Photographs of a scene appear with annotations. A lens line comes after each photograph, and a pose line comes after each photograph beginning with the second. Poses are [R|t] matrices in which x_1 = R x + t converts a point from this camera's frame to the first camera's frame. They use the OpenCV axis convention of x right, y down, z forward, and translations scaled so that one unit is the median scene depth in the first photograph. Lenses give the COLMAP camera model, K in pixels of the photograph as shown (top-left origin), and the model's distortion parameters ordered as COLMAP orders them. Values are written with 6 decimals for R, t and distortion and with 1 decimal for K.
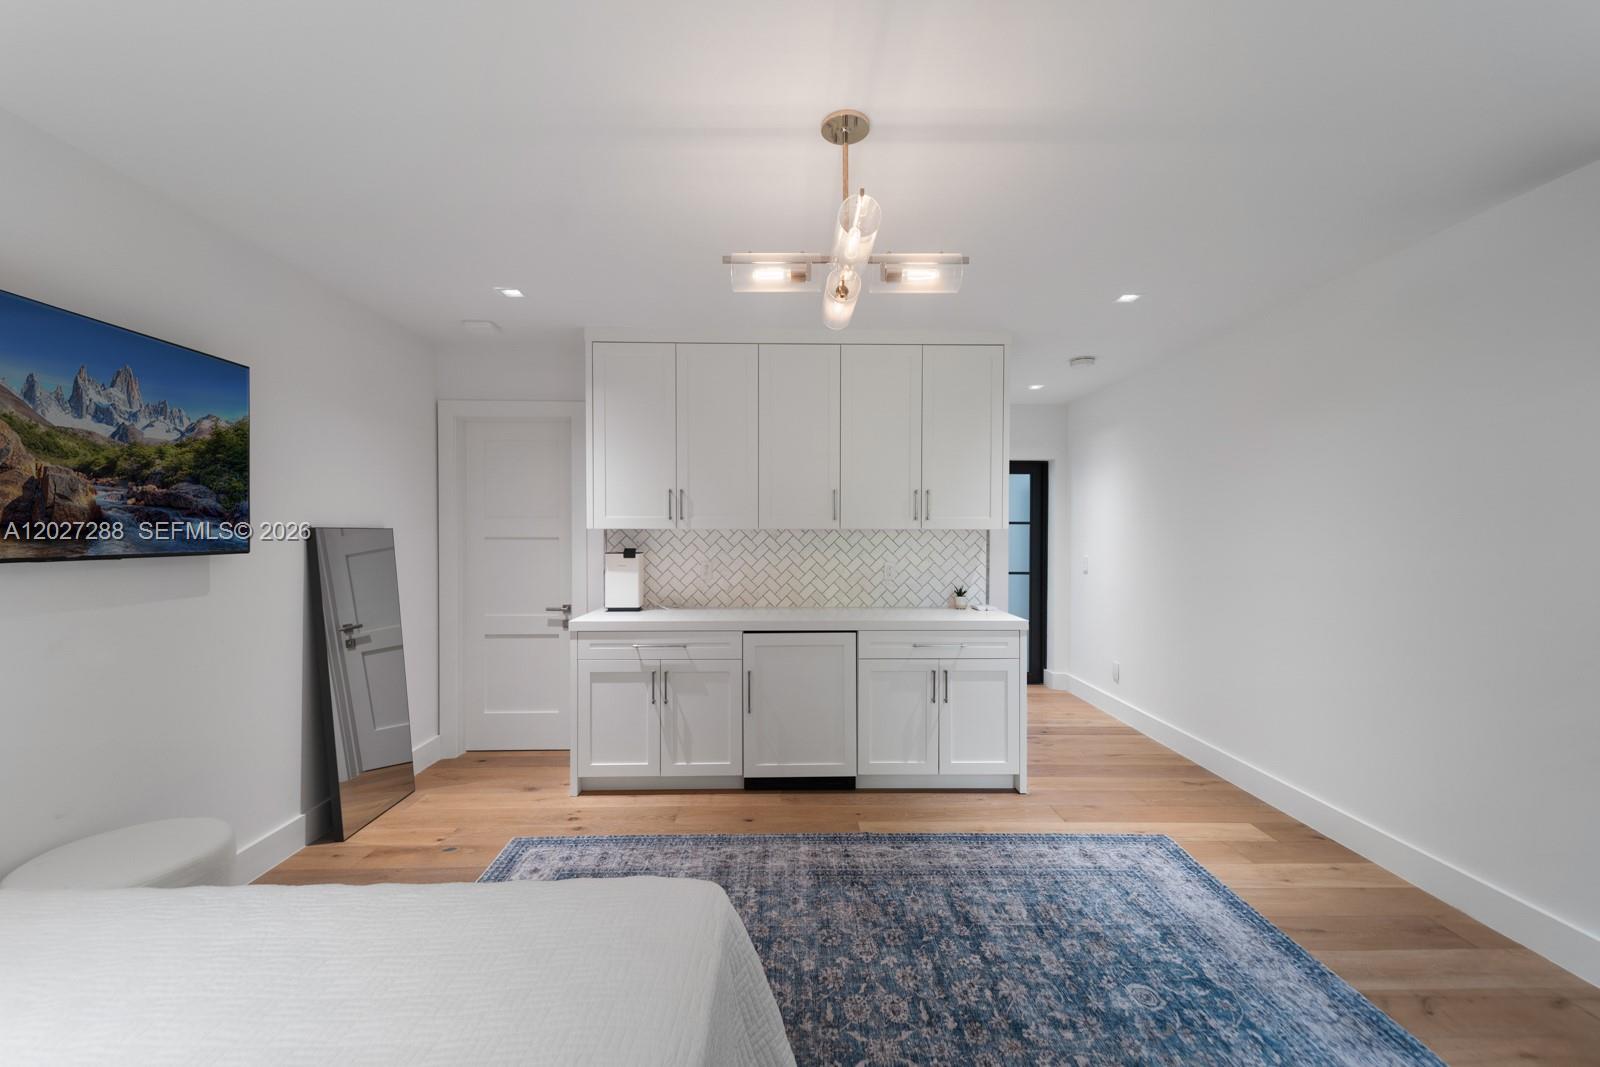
lens RADIAL K [[635.9, 0, 797.4], [0, 635.9, 540.9], [0, 0, 1]] dist [0.029571, -0.016213]
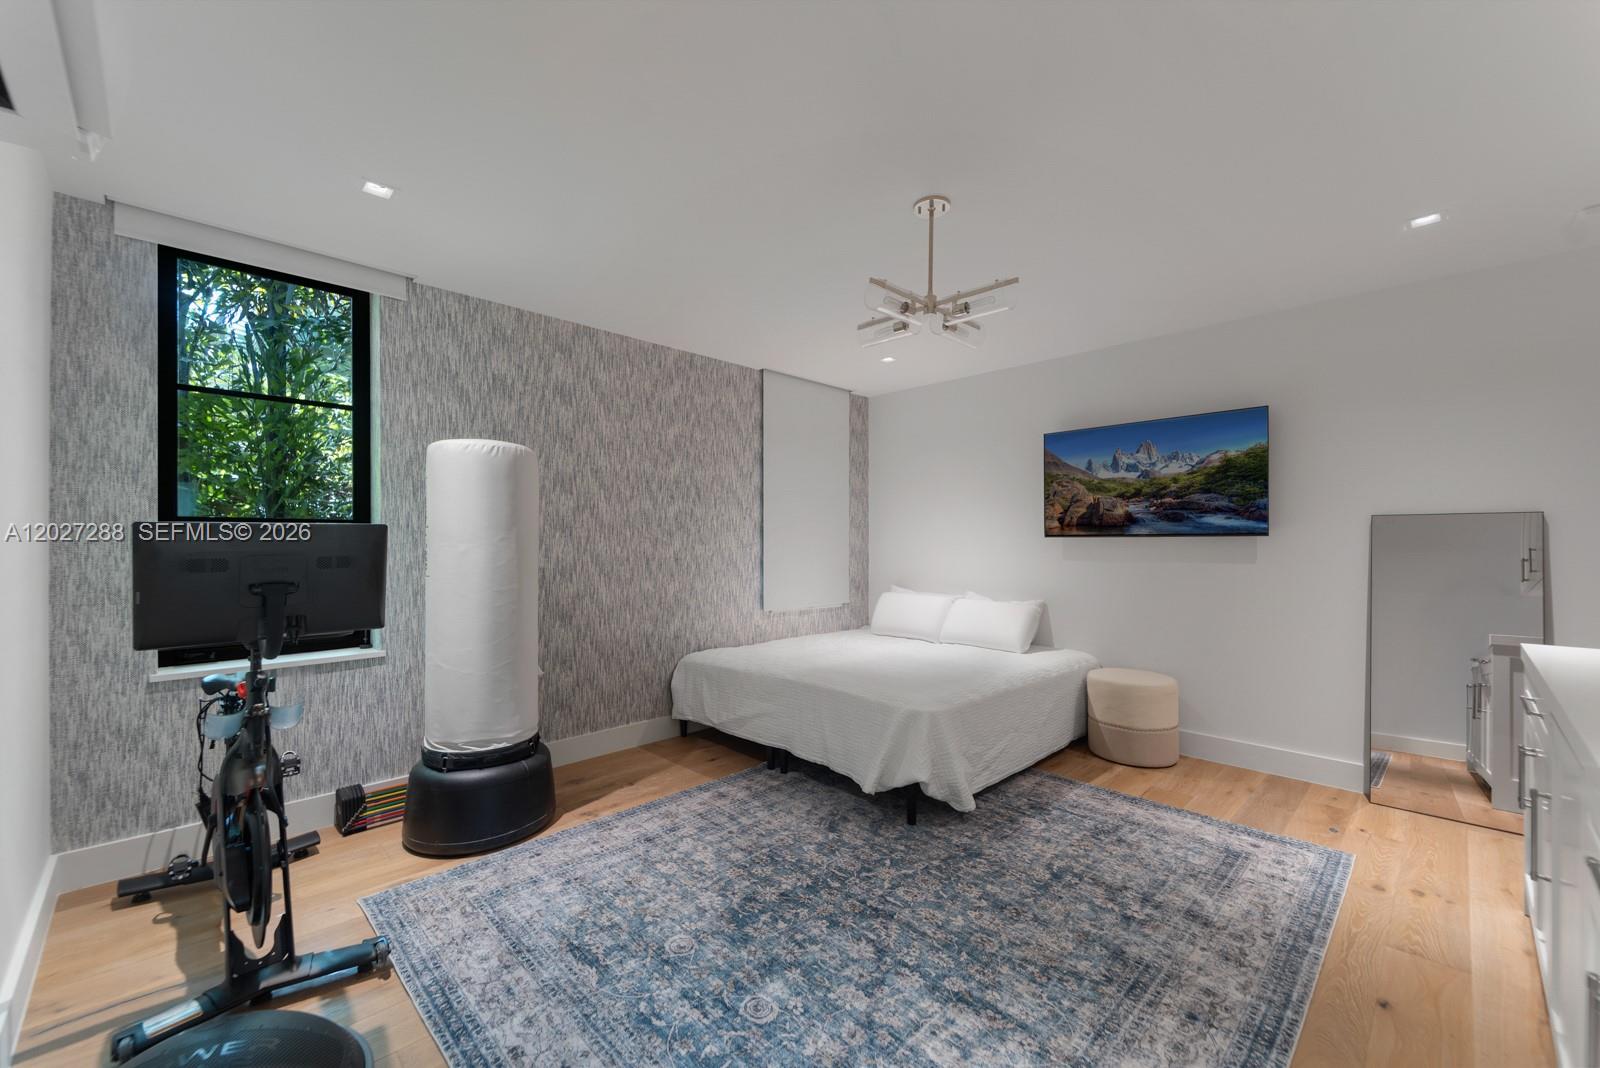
lens RADIAL K [[635.9, 0, 797.4], [0, 635.9, 541.4], [0, 0, 1]] dist [0.029571, -0.016213]
pose [[-0.726755, -0.002290, -0.686893, 0.975133], [-0.010097, 0.999922, 0.007350, 0.034010], [0.686822, 0.012277, -0.726722, 1.463073]]
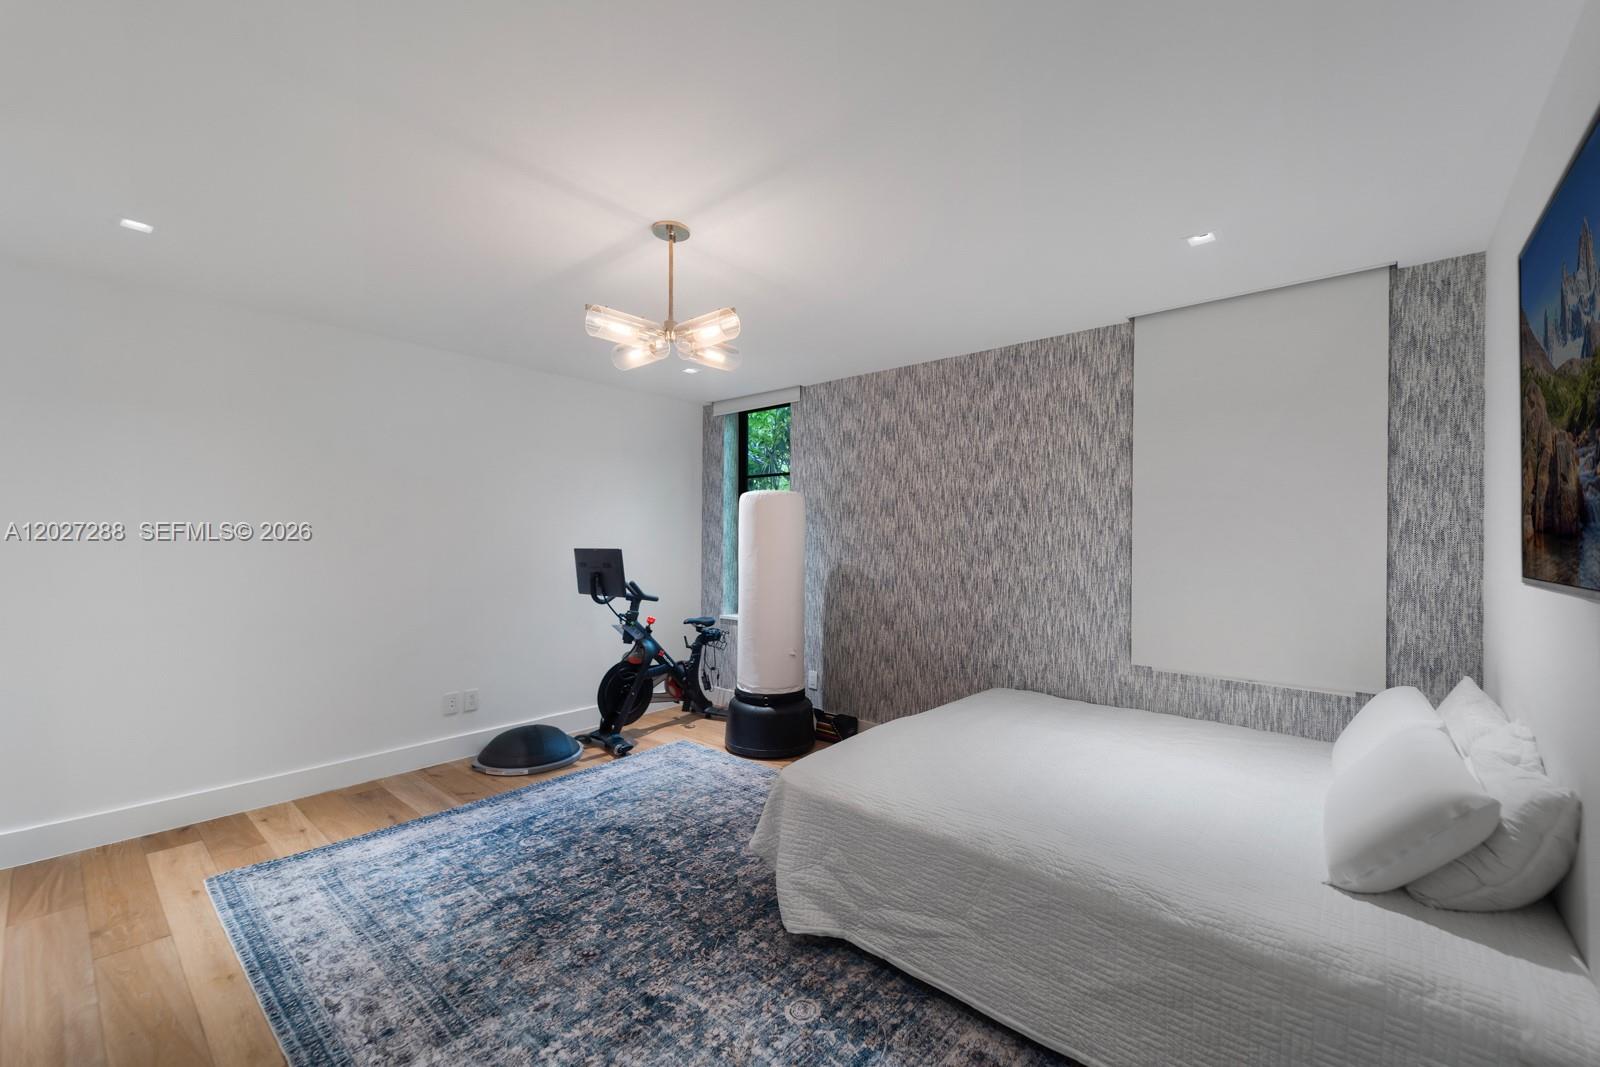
lens RADIAL K [[645.8, 0, 796.7], [0, 645.8, 541.1], [0, 0, 1]] dist [0.030641, -0.017160]
pose [[-0.743668, -0.009125, 0.668487, -0.831350], [-0.000667, 0.999916, 0.012908, -0.022845], [-0.668549, 0.009154, -0.743612, 1.495849]]
